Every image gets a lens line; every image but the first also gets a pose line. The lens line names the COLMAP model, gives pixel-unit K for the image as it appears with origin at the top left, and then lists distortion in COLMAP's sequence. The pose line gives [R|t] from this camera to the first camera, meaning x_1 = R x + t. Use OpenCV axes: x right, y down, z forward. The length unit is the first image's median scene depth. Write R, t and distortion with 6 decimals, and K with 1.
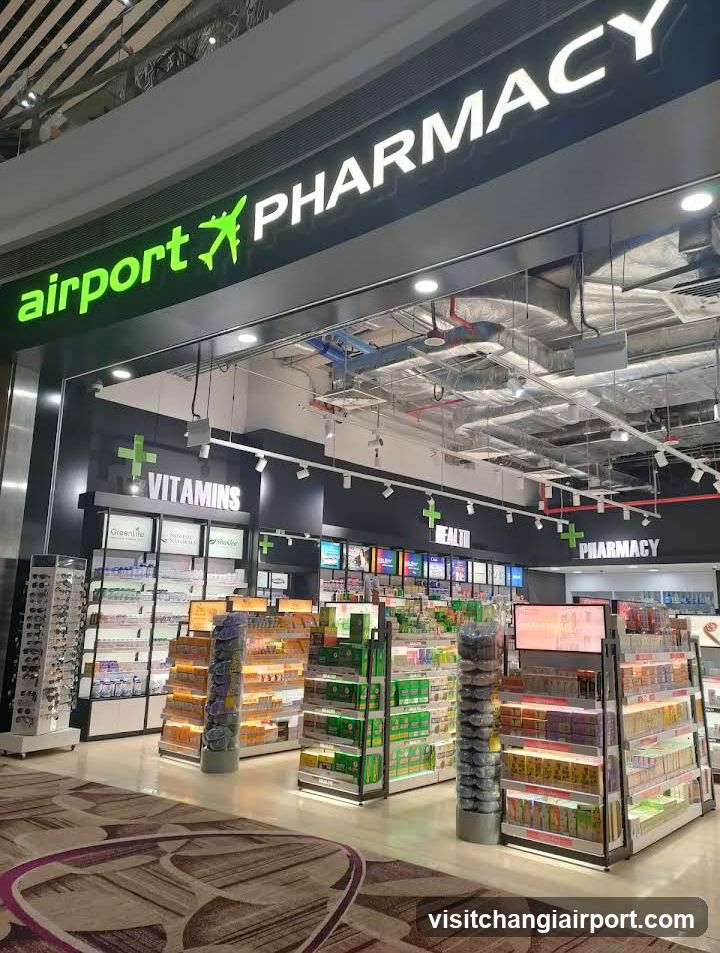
lens RADIAL K [[700.6, 0, 360.0], [0, 700.6, 476.5], [0, 0, 1]] dist [0.046473, -0.054650]
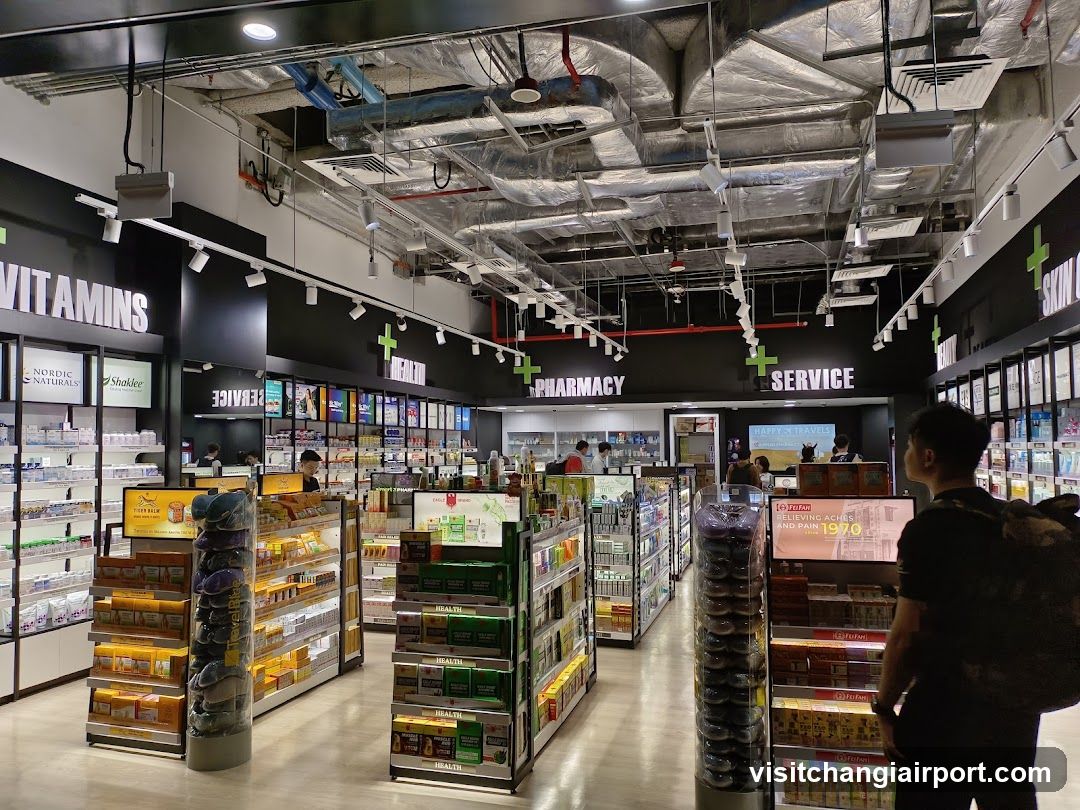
lens RADIAL K [[794.0, 0, 537.5], [0, 794.0, 419.4], [0, 0, 1]] dist [0.046473, -0.054650]
pose [[0.905101, -0.012028, 0.425026, -0.160727], [-0.055674, 0.987641, 0.146510, 0.001329], [-0.421536, -0.156270, 0.893245, 0.198960]]
